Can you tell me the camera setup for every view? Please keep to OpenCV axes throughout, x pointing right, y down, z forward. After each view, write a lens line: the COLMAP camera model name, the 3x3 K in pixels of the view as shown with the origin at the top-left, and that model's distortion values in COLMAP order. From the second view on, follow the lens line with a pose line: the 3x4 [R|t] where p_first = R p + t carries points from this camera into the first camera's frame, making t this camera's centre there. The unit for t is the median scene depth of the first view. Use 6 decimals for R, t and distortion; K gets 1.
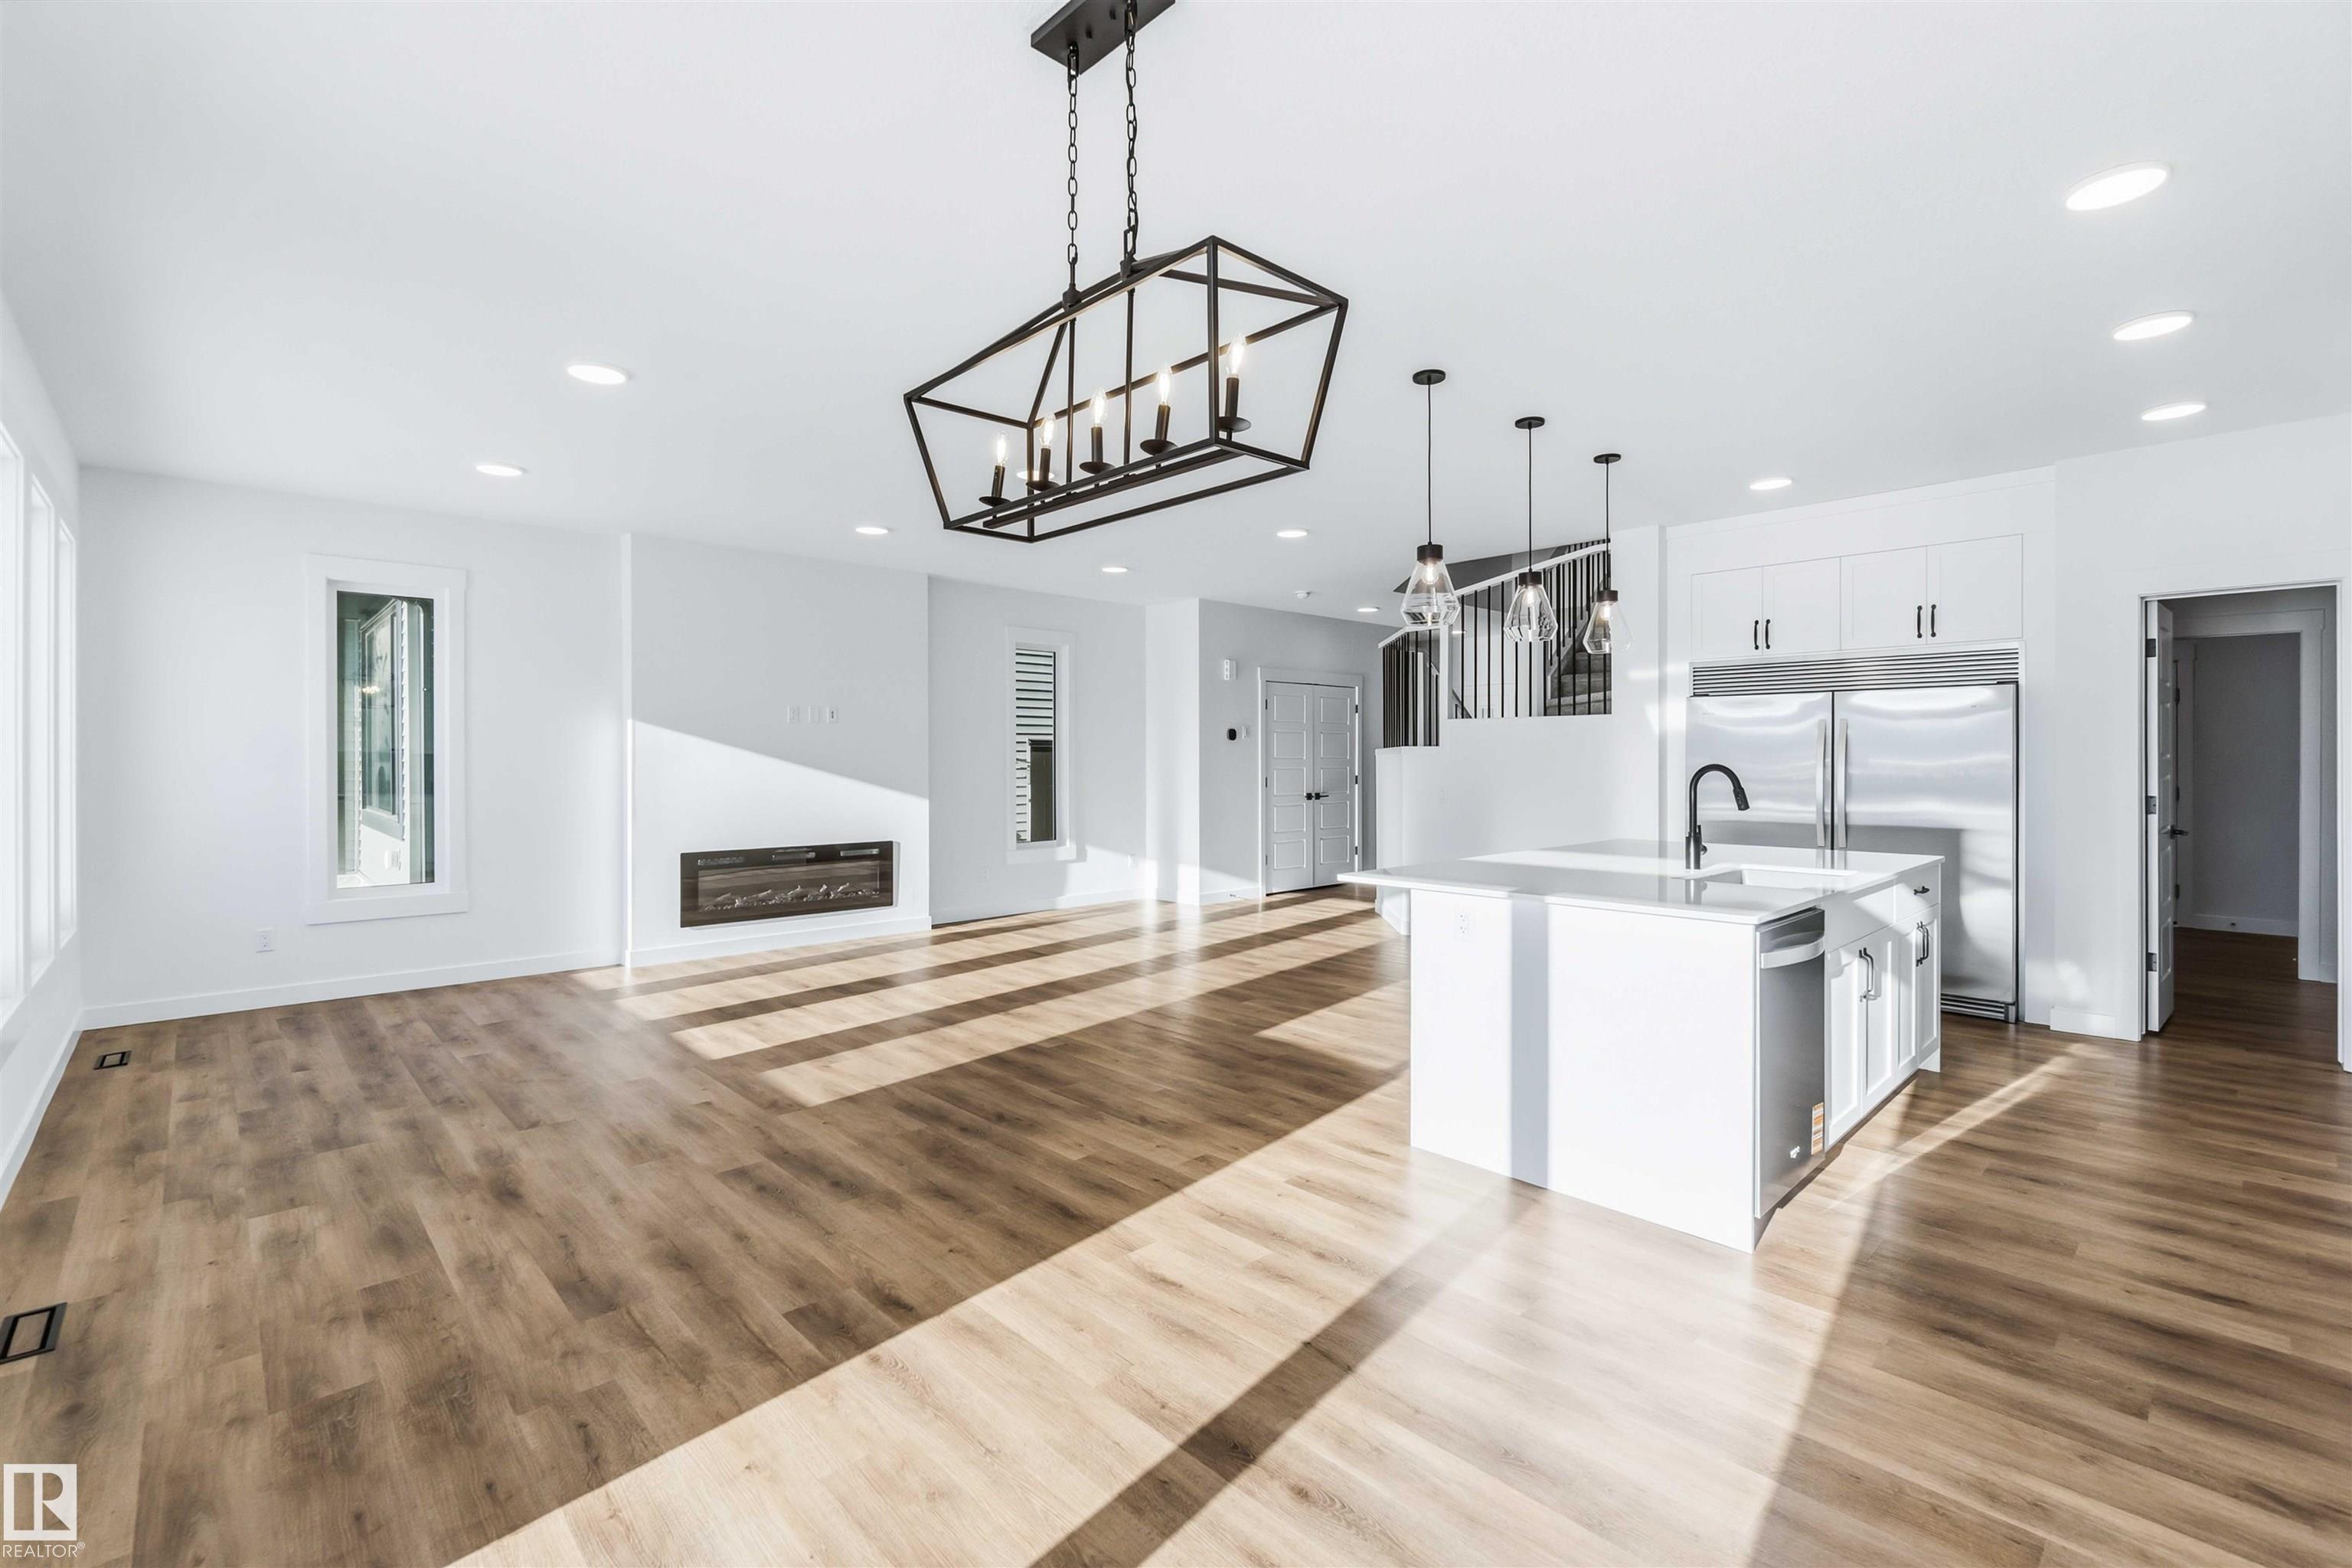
lens RADIAL K [[1040.8, 0, 1194.6], [0, 1040.8, 761.6], [0, 0, 1]] dist [-0.002221, 0.001420]
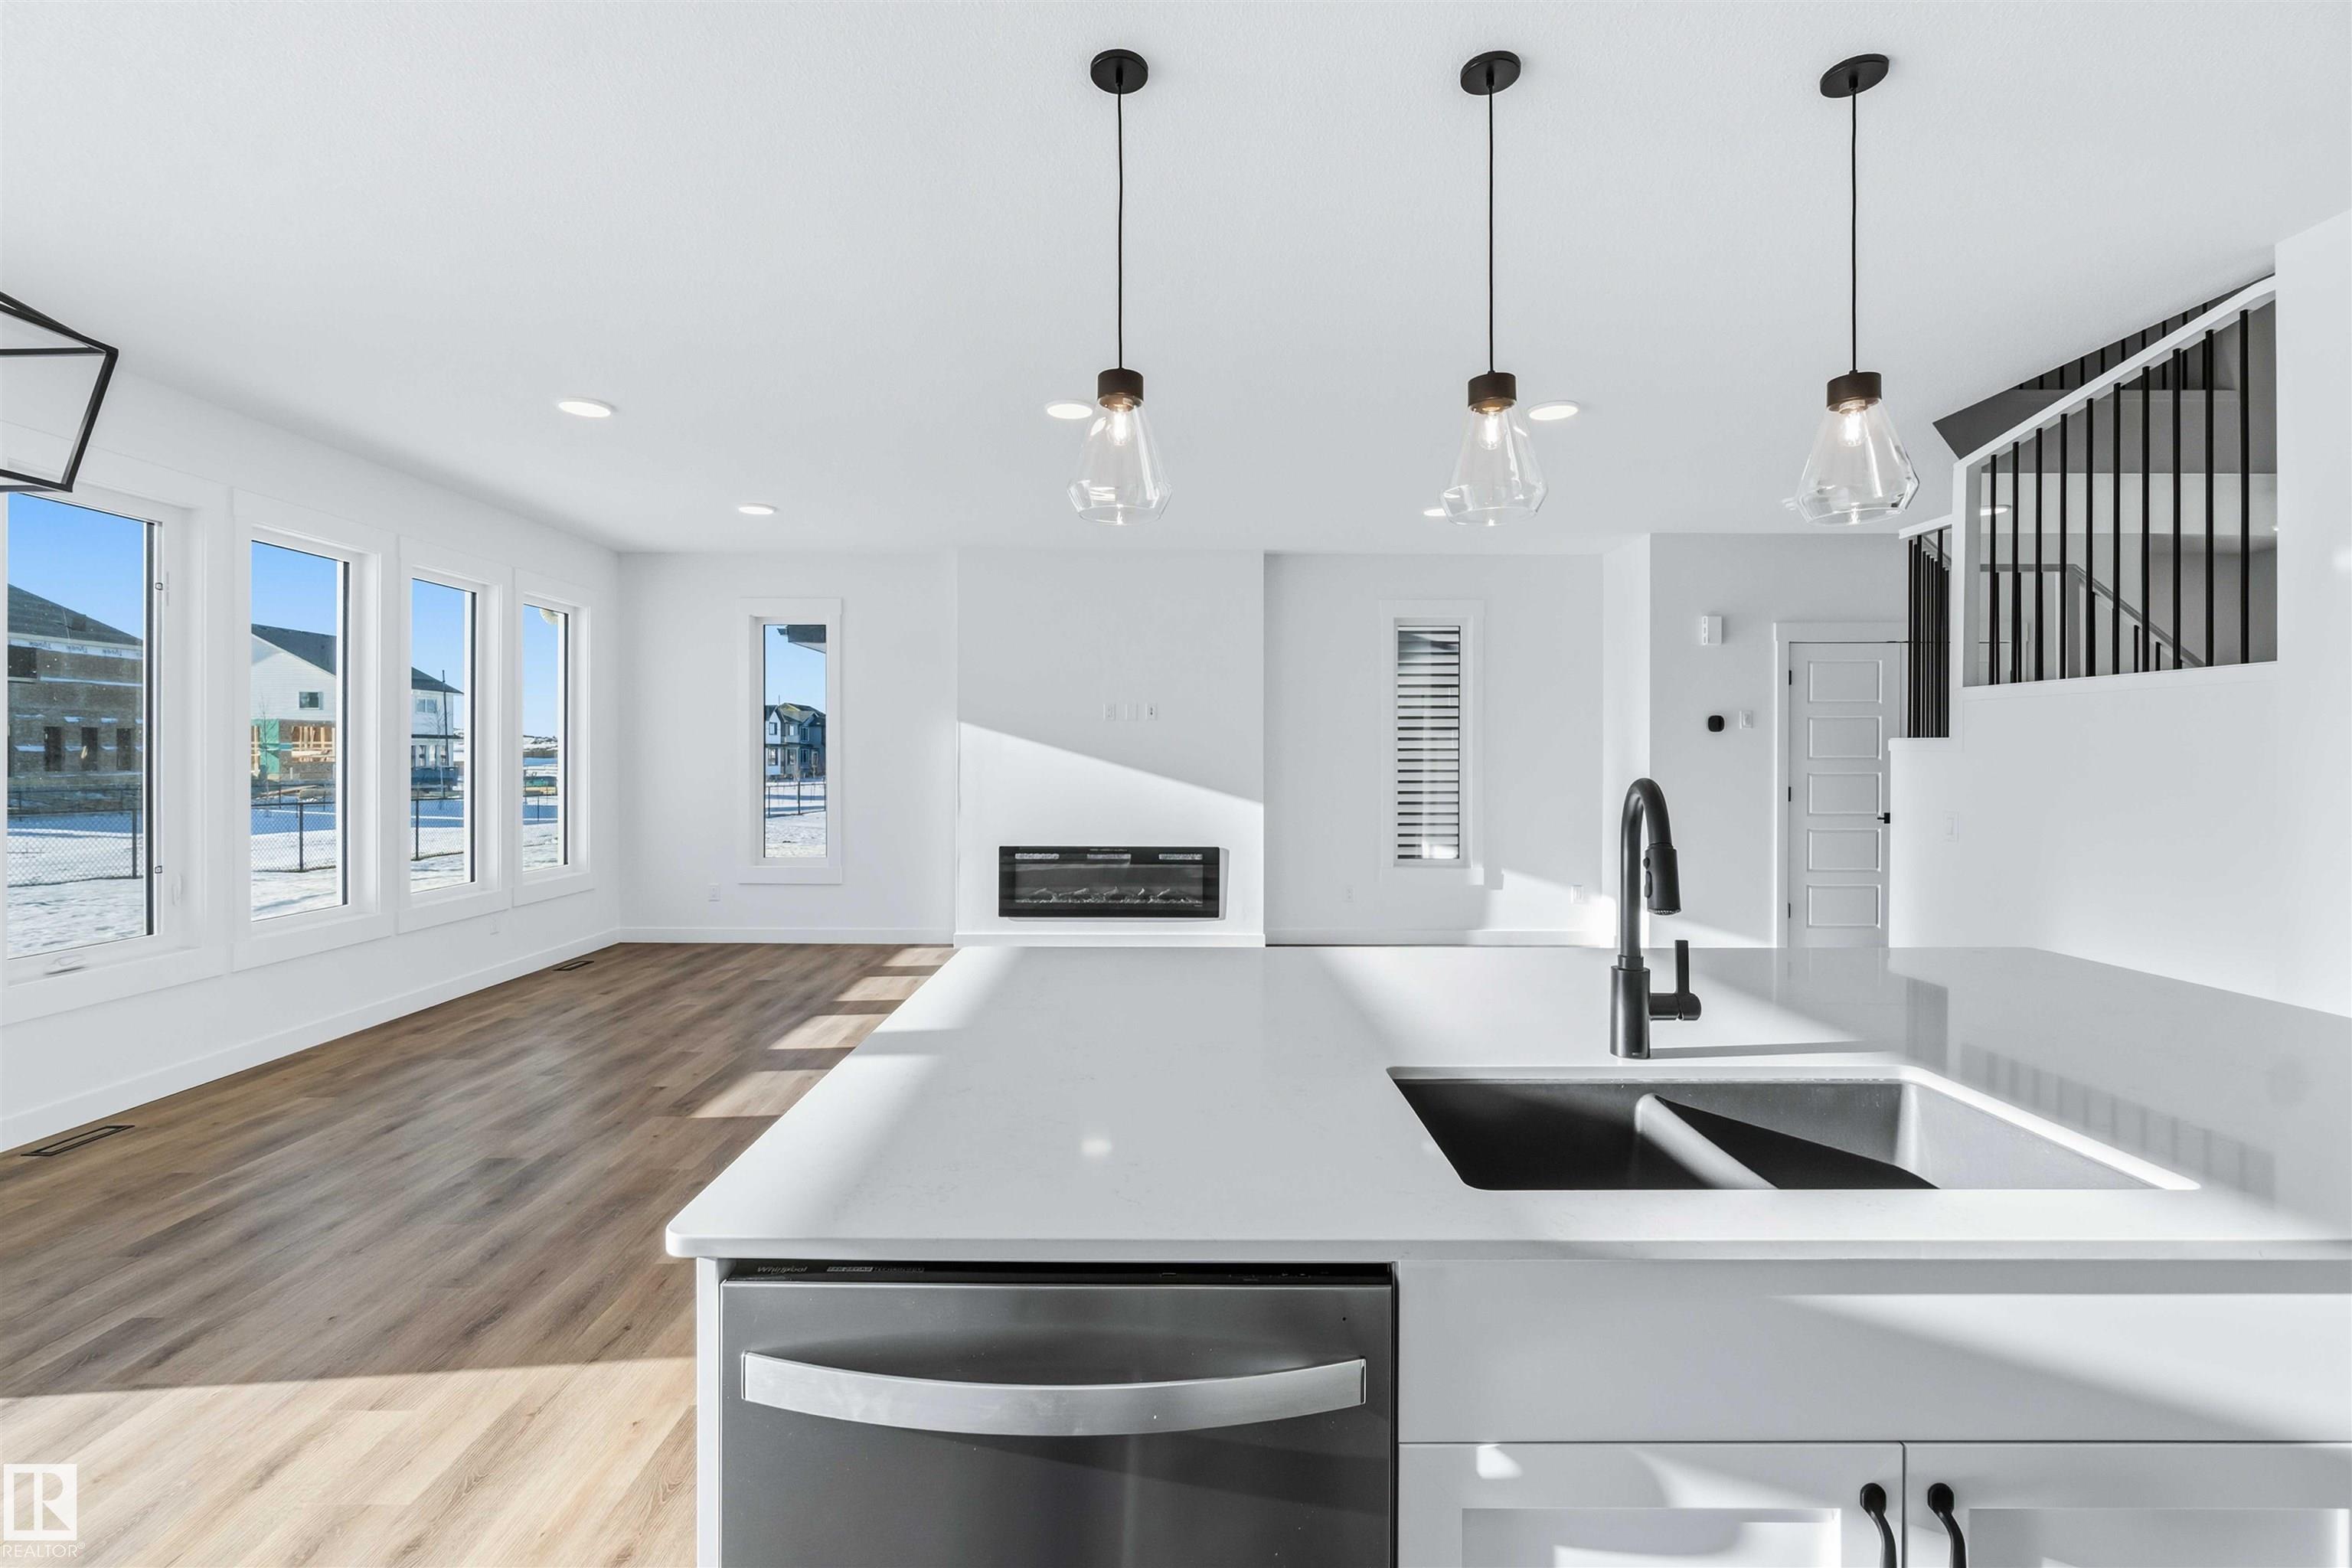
lens RADIAL K [[1040.8, 0, 1171.9], [0, 1040.8, 765.1], [0, 0, 1]] dist [-0.002221, 0.001420]
pose [[0.714121, 0.007464, -0.699982, 0.658837], [-0.004077, 0.999971, 0.006503, -0.004579], [0.700010, -0.001790, 0.714131, 0.647959]]
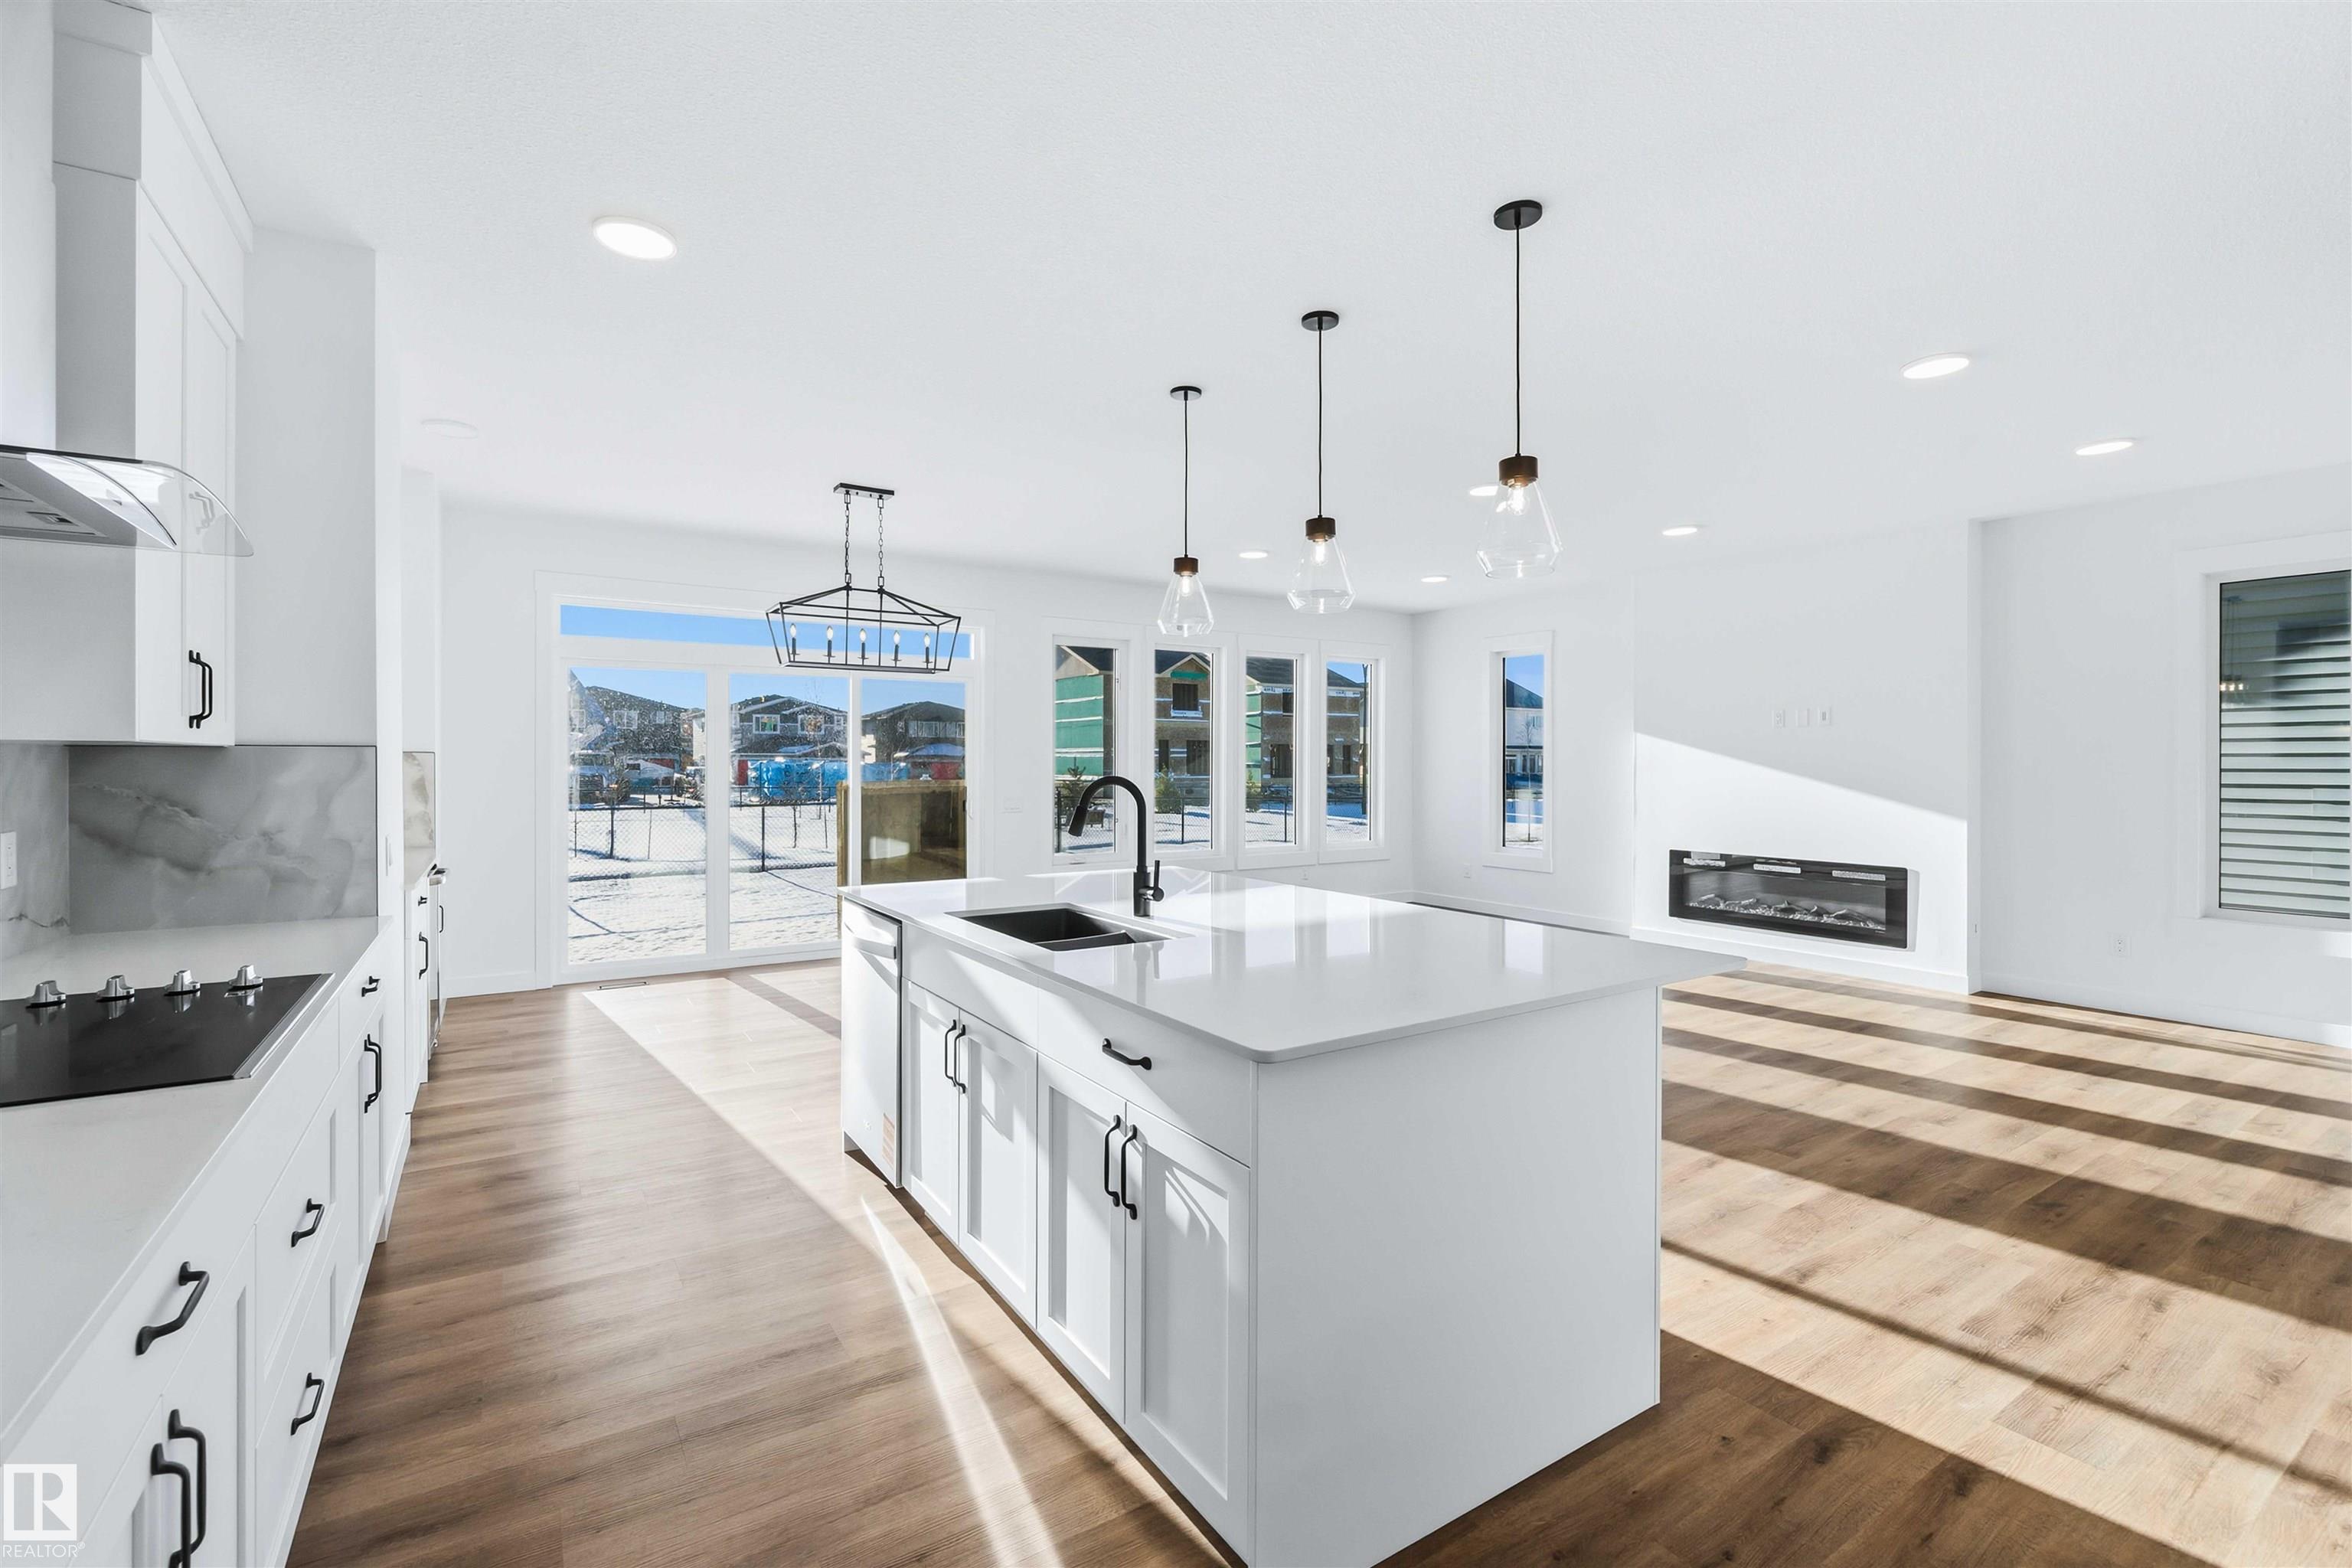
lens RADIAL K [[1040.8, 0, 1159.5], [0, 1040.8, 765.1], [0, 0, 1]] dist [-0.002221, 0.001420]
pose [[-0.206206, 0.002718, -0.978505, 1.271835], [-0.003720, 0.999987, 0.003562, -0.009782], [0.978502, 0.004374, -0.206193, 1.223934]]
